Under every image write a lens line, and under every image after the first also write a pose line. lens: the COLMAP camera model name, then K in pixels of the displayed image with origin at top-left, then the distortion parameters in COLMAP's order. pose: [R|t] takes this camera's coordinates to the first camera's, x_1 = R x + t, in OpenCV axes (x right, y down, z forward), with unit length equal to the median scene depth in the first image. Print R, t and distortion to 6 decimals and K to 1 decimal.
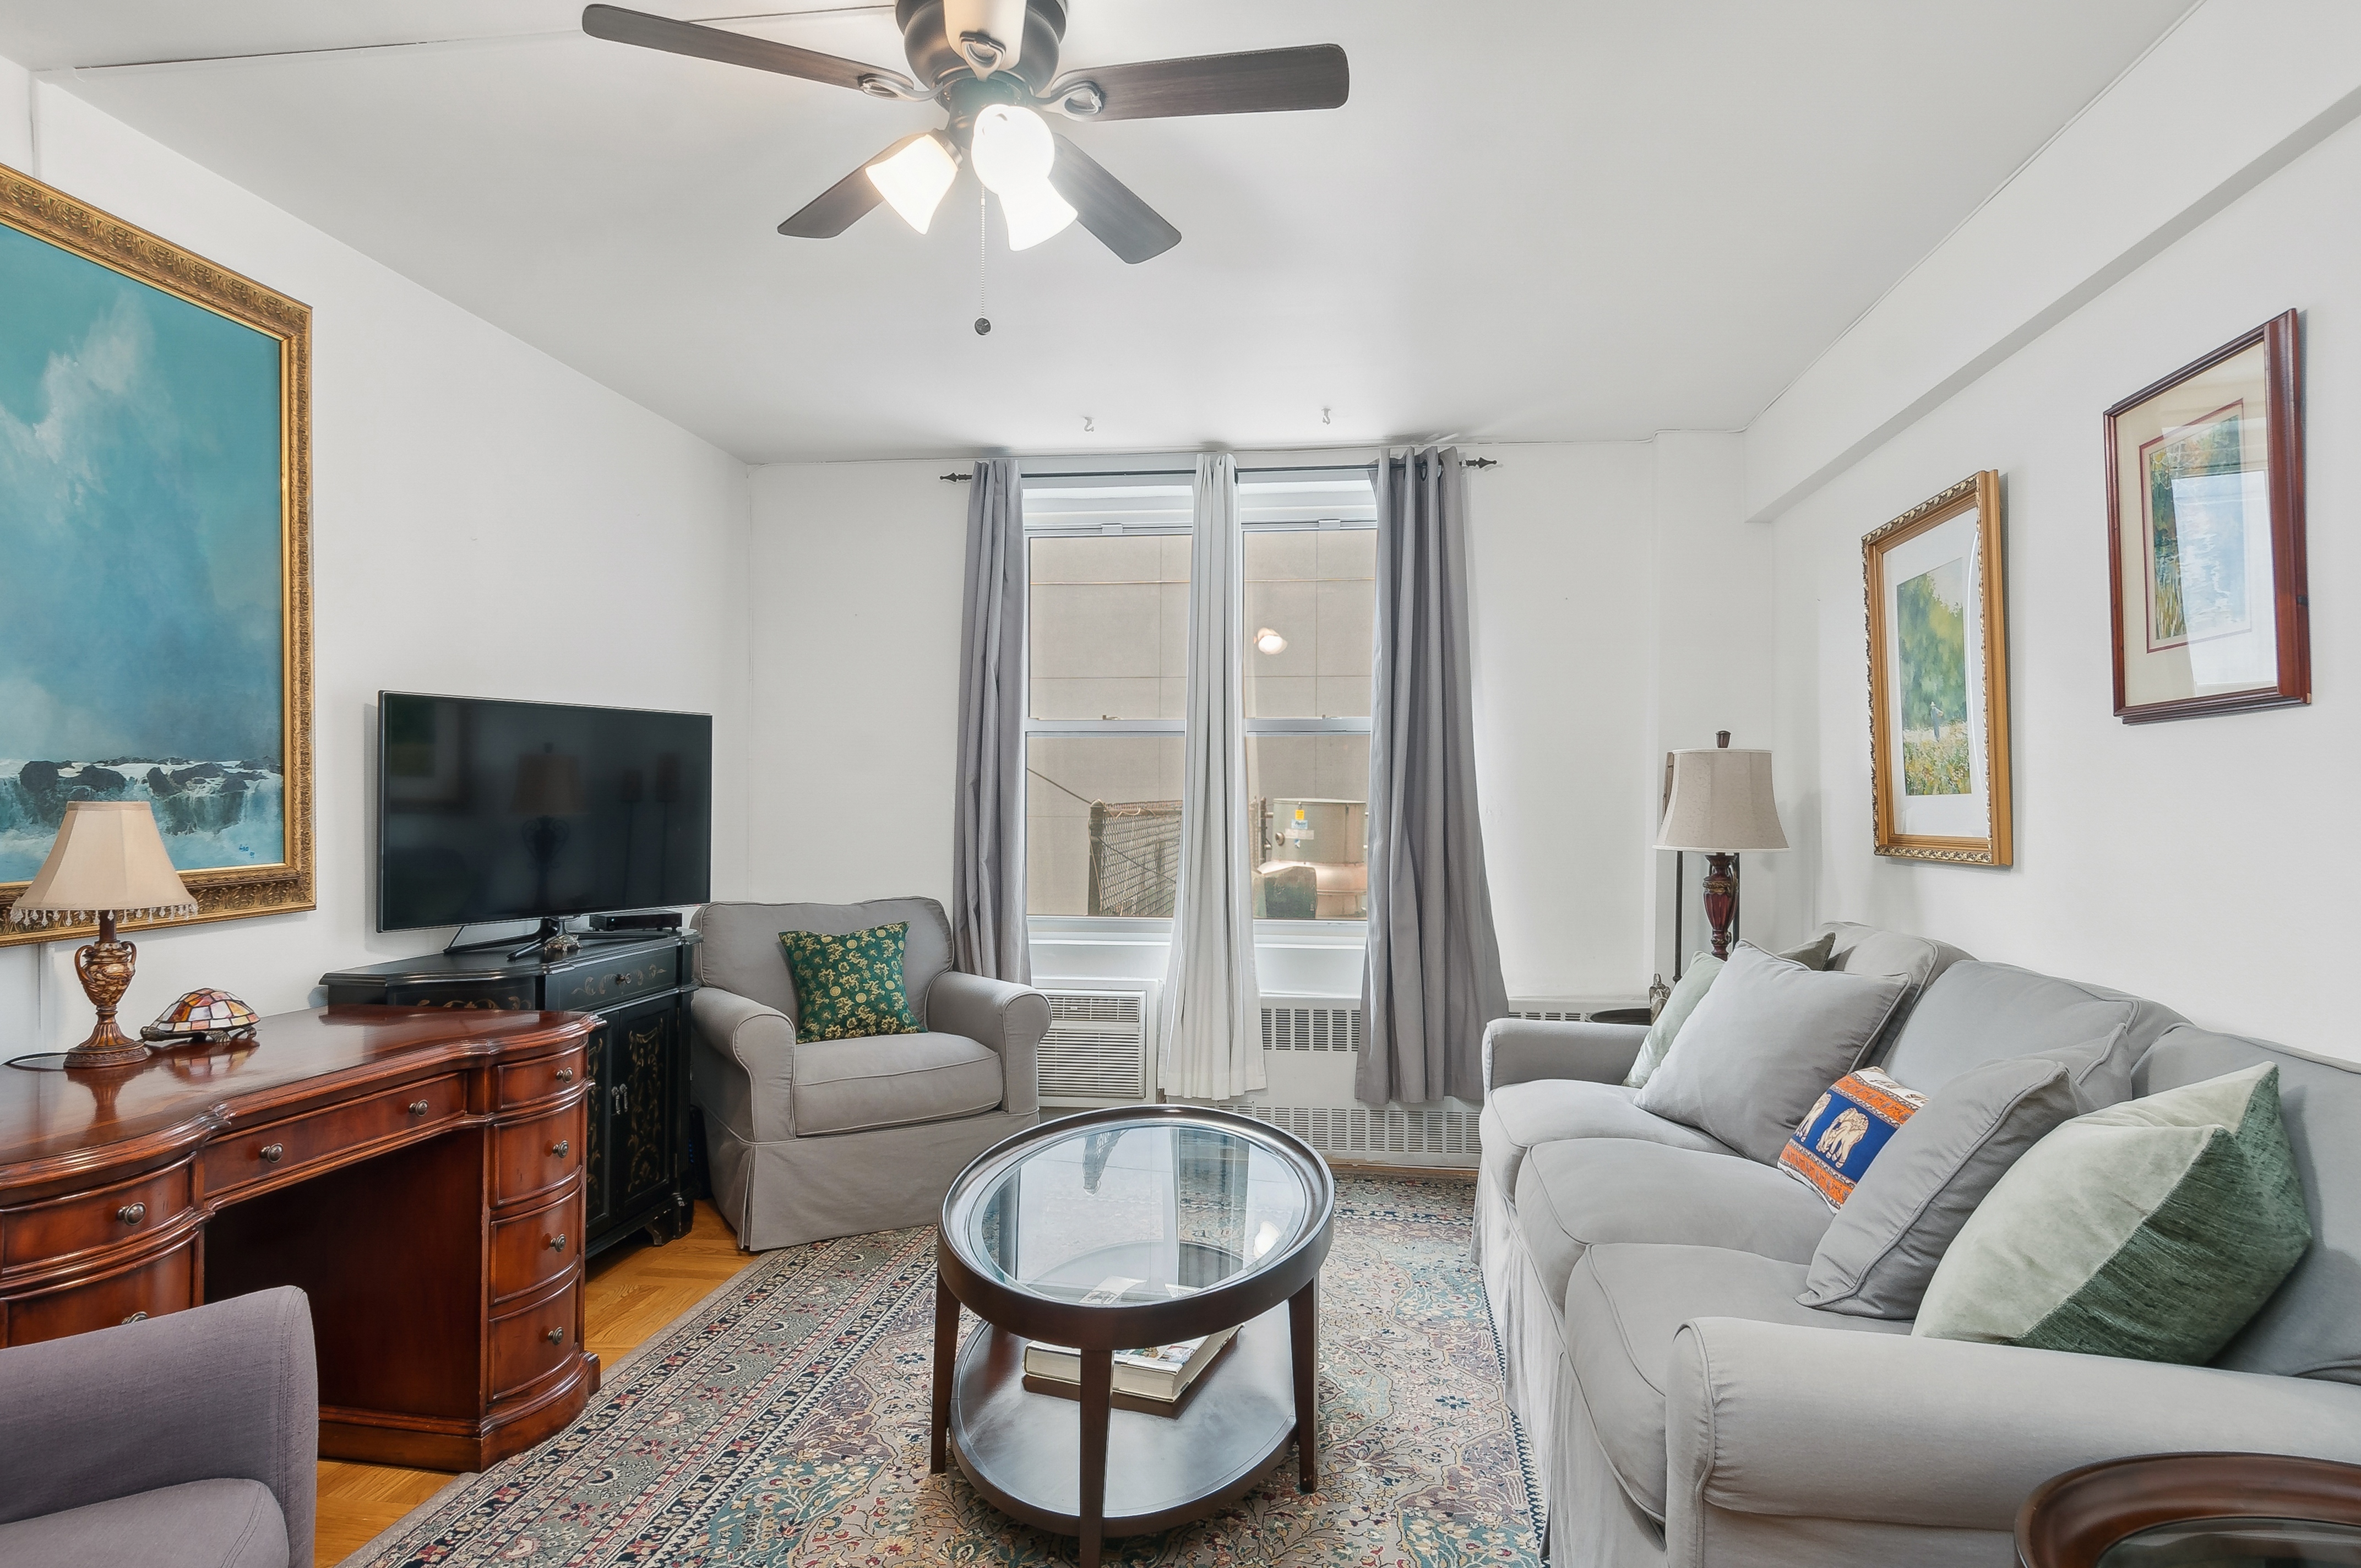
lens RADIAL K [[1369.0, 0, 1180.5], [0, 1369.0, 784.0], [0, 0, 1]] dist [0.003800, 0.001150]
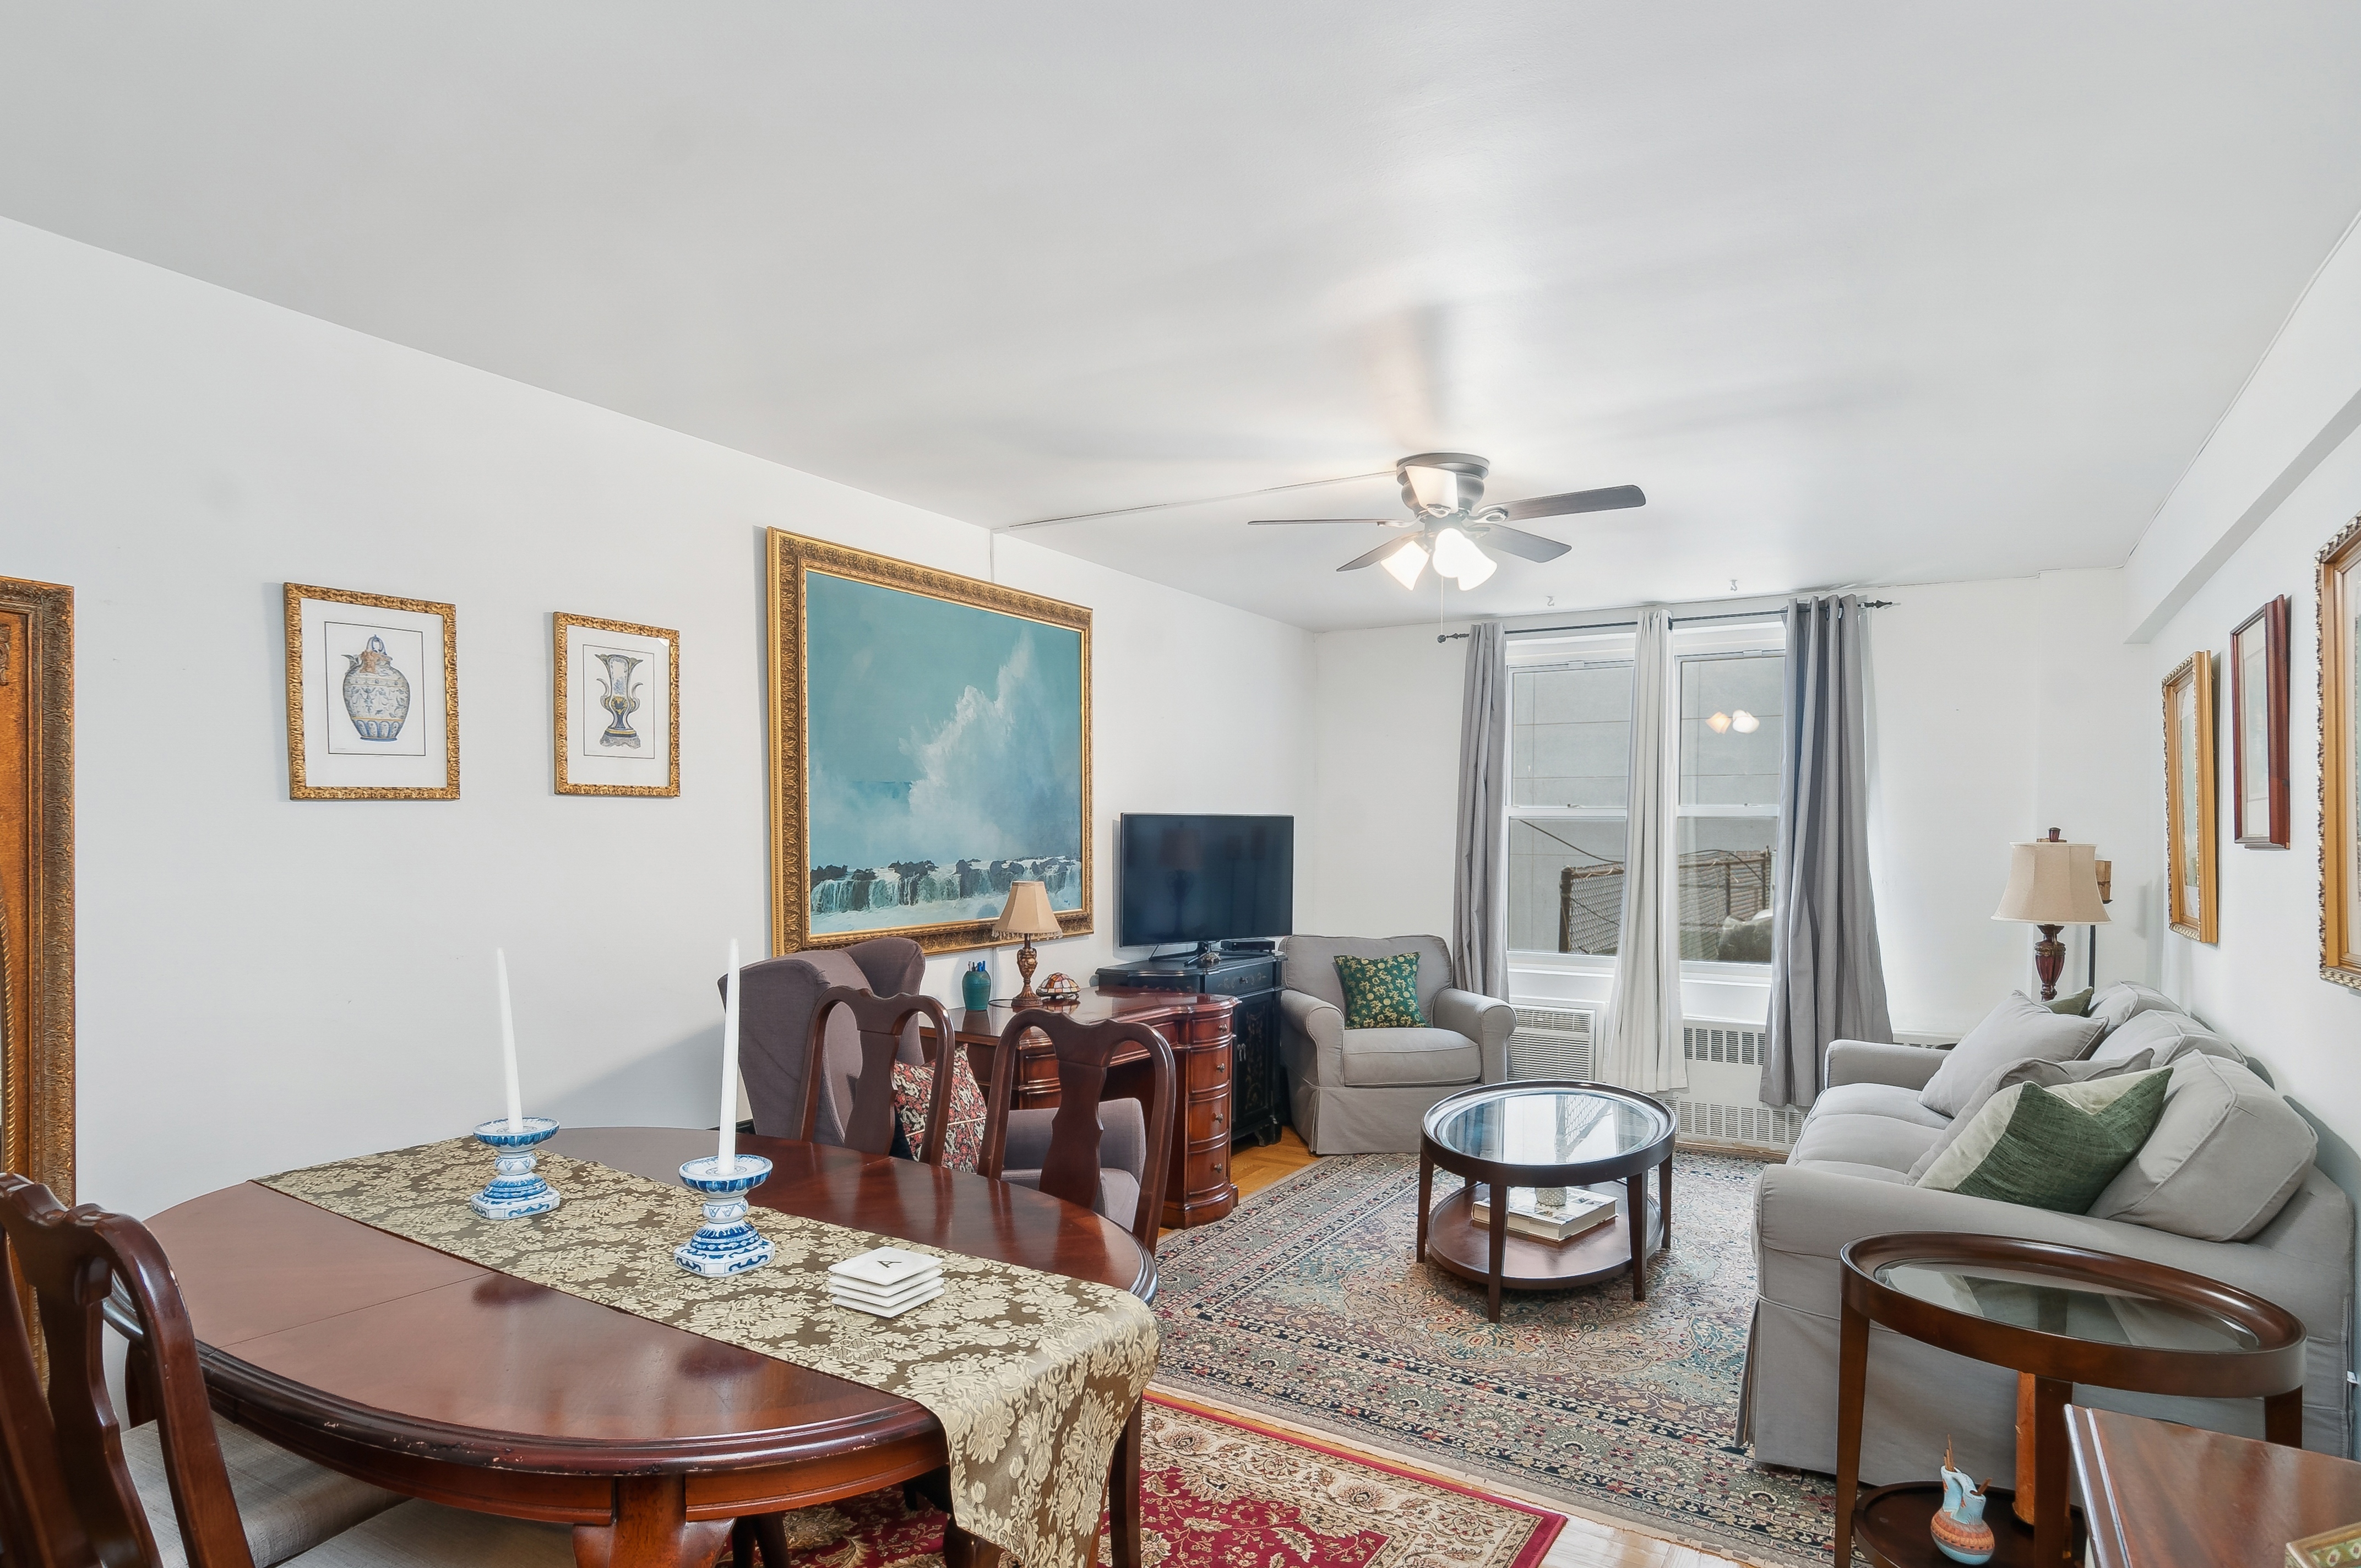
lens RADIAL K [[1284.0, 0, 1184.5], [0, 1284.0, 849.1], [0, 0, 1]] dist [0.015829, 0.000443]
pose [[0.921004, 0.007607, -0.389479, 0.123775], [0.000795, 0.999771, 0.021407, -0.046682], [0.389553, -0.020025, 0.920786, -0.428569]]
